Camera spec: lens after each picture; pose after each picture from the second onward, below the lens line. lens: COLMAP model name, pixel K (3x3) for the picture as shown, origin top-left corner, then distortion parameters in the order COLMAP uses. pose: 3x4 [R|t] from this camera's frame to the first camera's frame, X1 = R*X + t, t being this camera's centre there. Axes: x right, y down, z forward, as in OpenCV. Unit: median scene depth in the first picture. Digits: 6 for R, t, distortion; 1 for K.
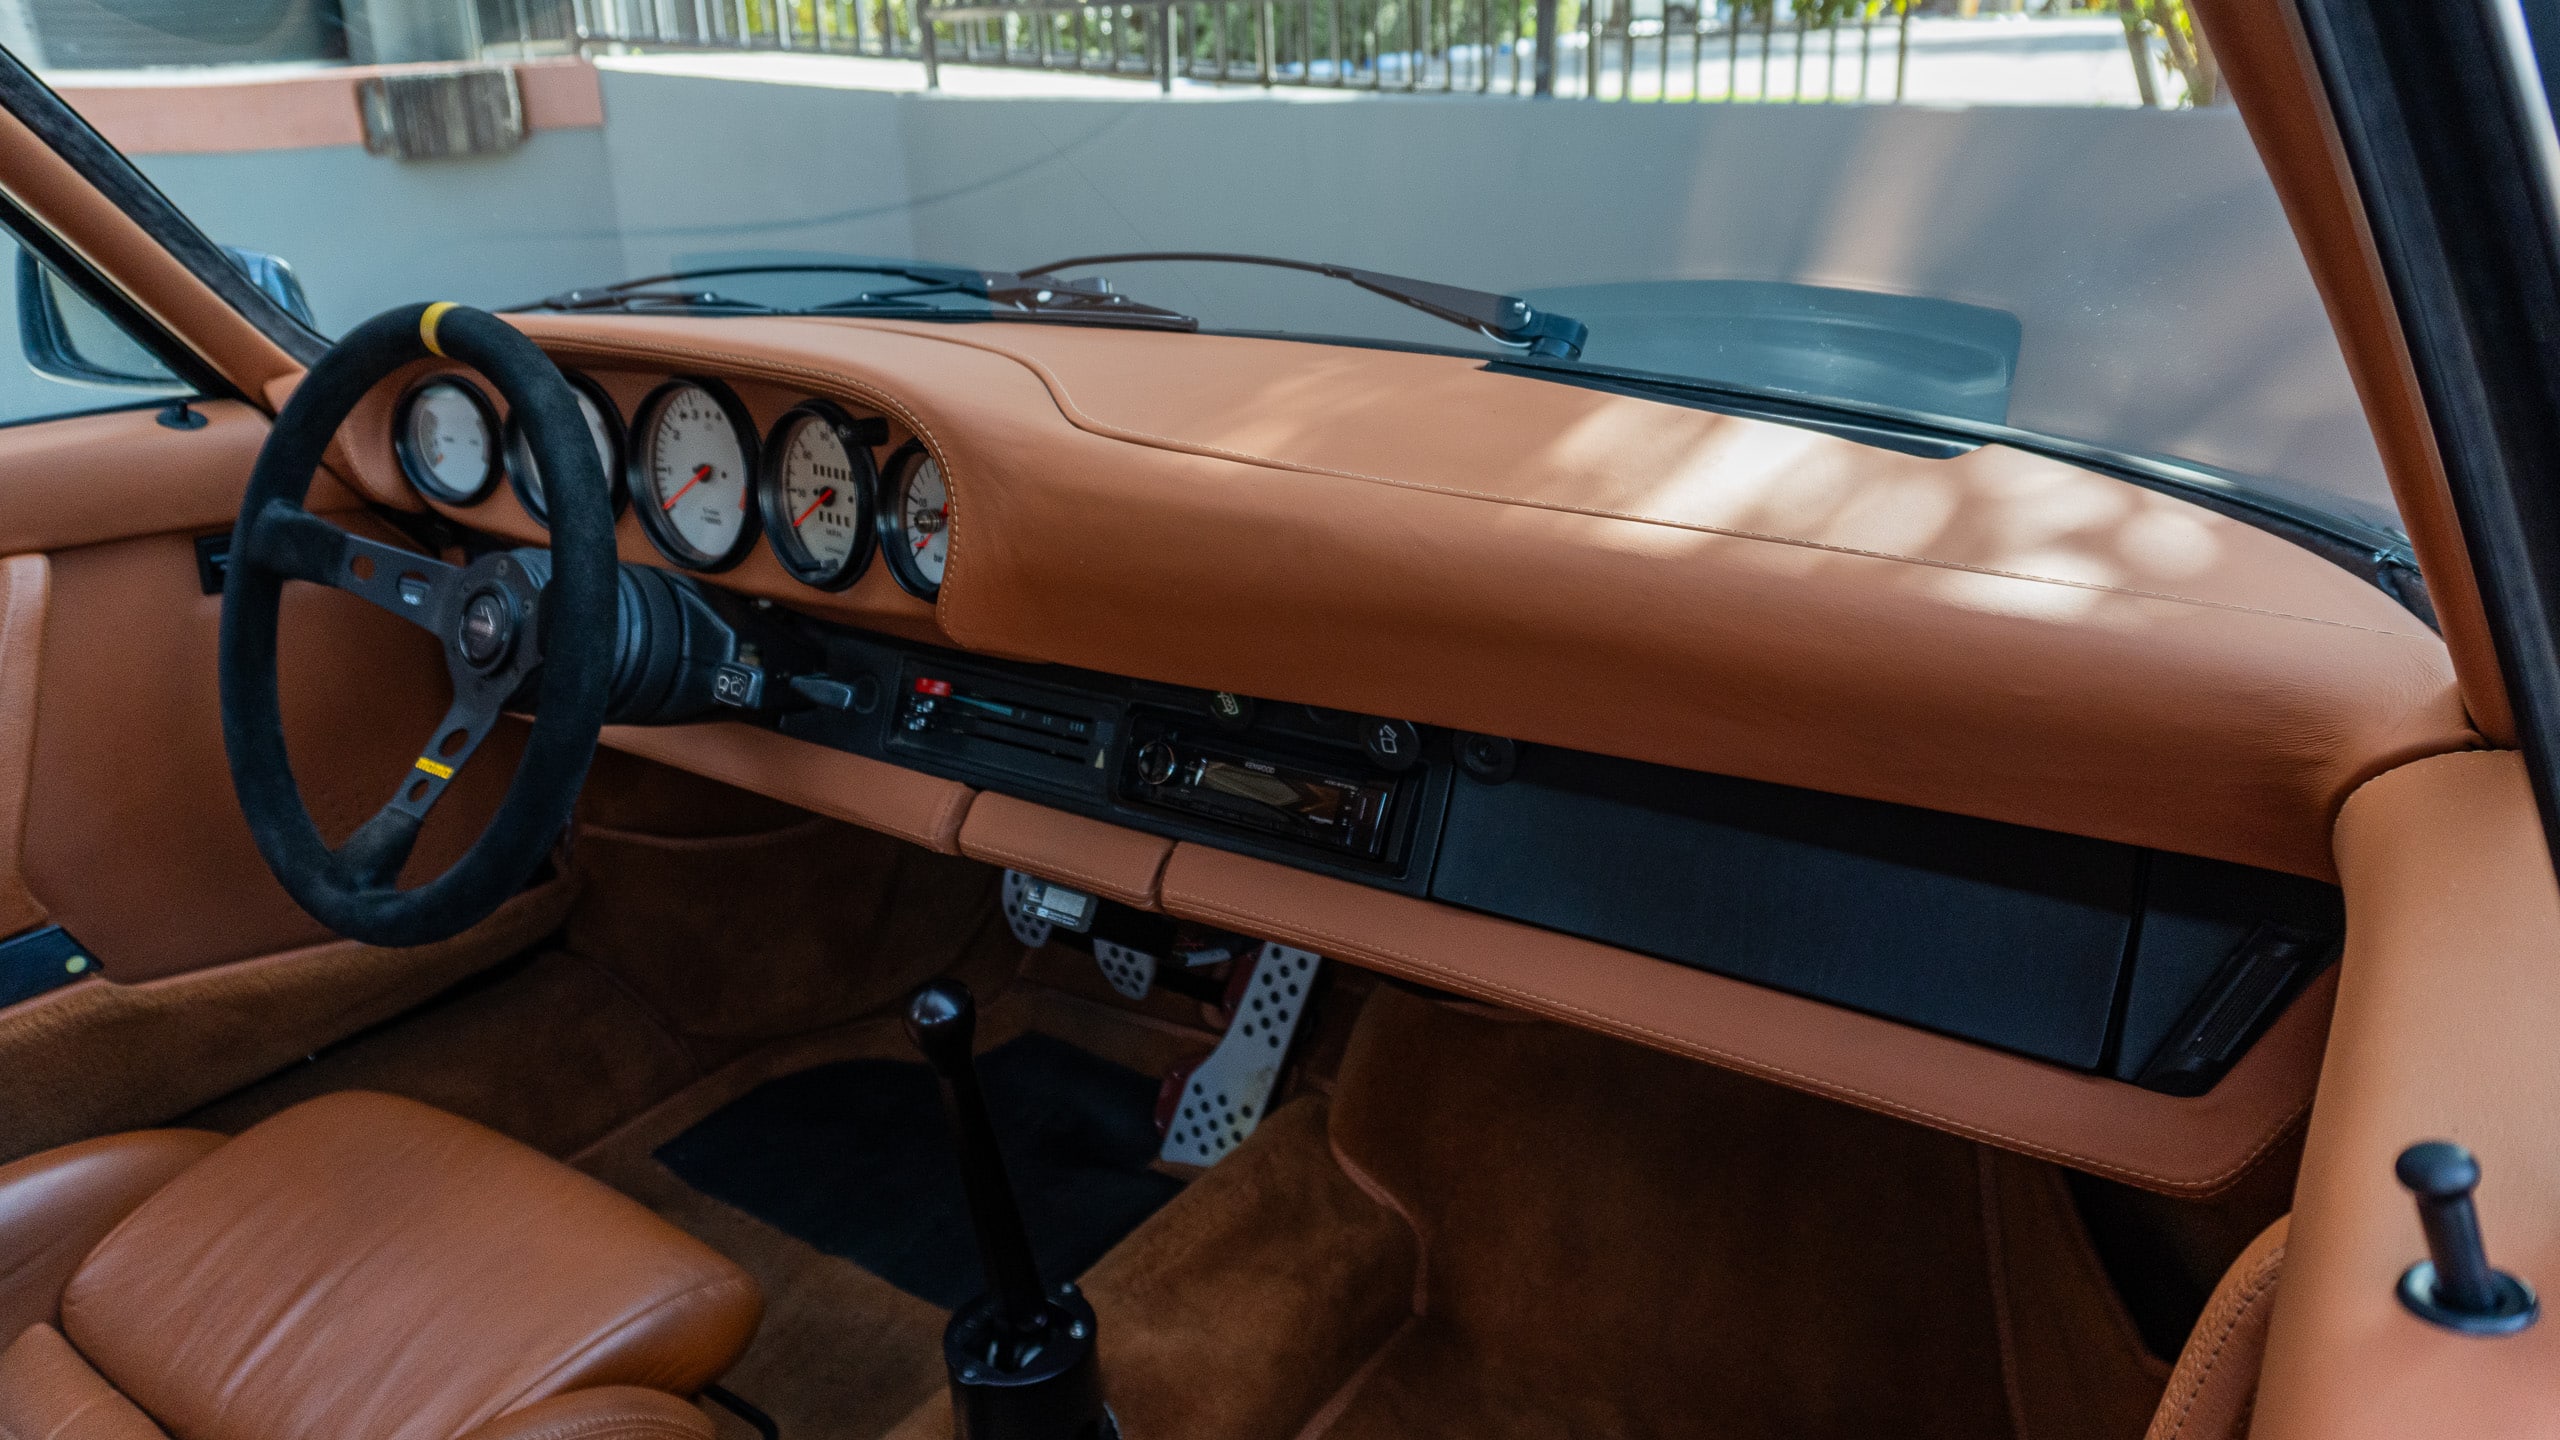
lens RADIAL K [[1741.5, 0, 1290.4], [0, 1741.5, 733.1], [0, 0, 1]] dist [-0.019506, 0.002377]
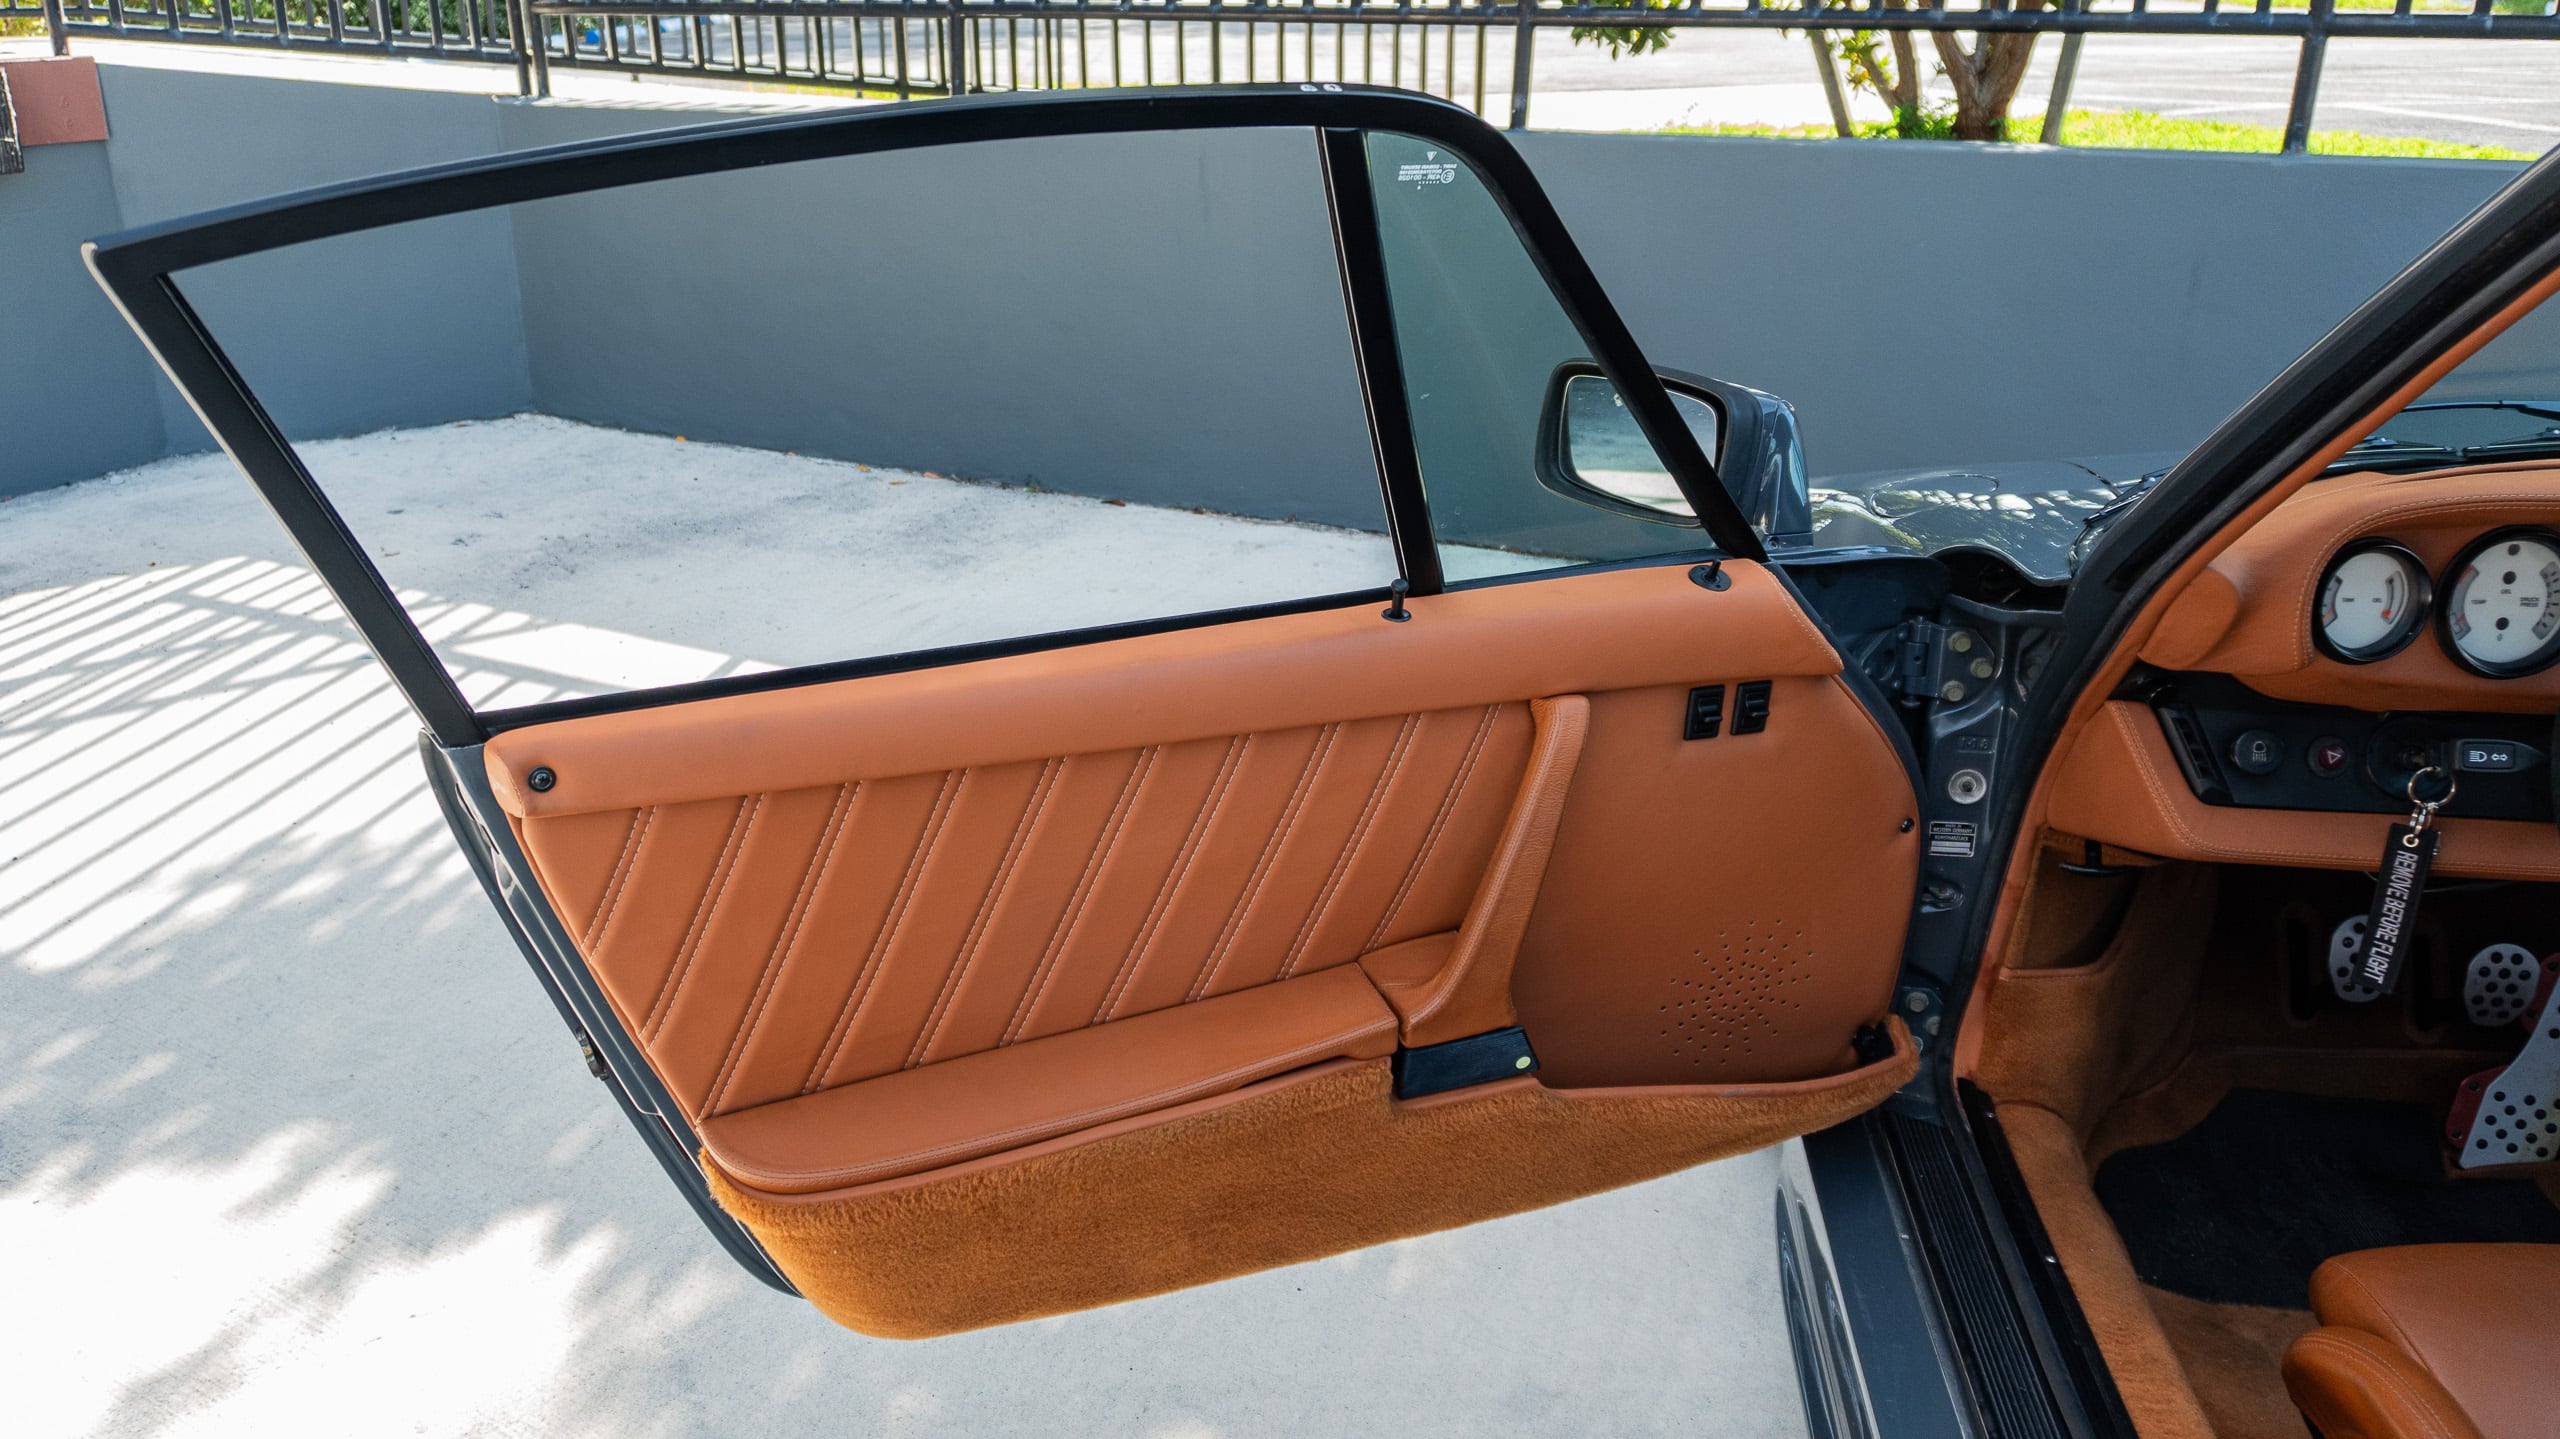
lens RADIAL K [[1878.9, 0, 1266.7], [0, 1878.9, 701.4], [0, 0, 1]] dist [0.008249, -0.002889]
pose [[0.897602, -0.129358, 0.421400, -1.675131], [0.139838, 0.990156, 0.006089, -0.224607], [-0.418039, 0.053462, 0.906855, 0.285848]]
